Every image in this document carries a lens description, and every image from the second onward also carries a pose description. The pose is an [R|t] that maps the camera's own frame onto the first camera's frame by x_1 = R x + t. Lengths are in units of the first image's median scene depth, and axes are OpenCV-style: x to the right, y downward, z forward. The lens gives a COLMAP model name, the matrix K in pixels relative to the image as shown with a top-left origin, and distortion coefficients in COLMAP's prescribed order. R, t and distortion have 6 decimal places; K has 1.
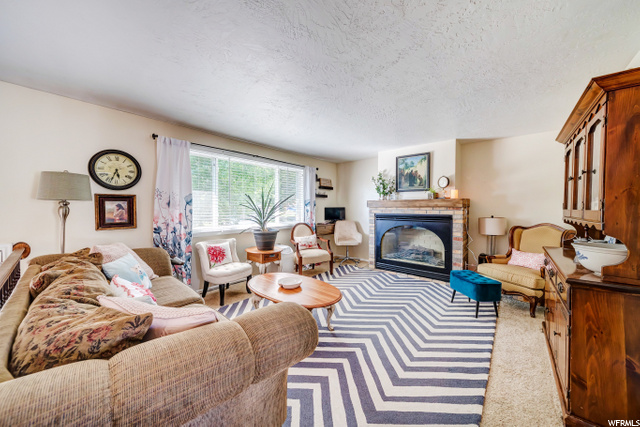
lens RADIAL K [[229.5, 0, 322.7], [0, 229.5, 214.4], [0, 0, 1]] dist [-0.000622, -0.000069]
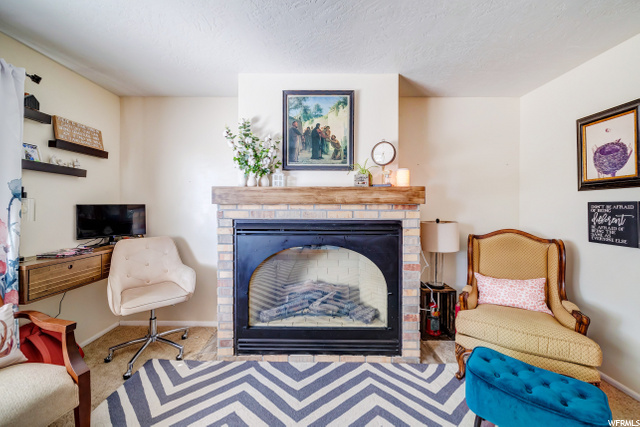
lens RADIAL K [[271.3, 0, 327.7], [0, 271.3, 207.6], [0, 0, 1]] dist [0.002319, 0.000145]
pose [[0.774449, -0.002257, 0.632632, 0.057187], [0.017330, 0.999694, -0.017649, -0.014387], [-0.632399, 0.024632, 0.774251, 0.556746]]
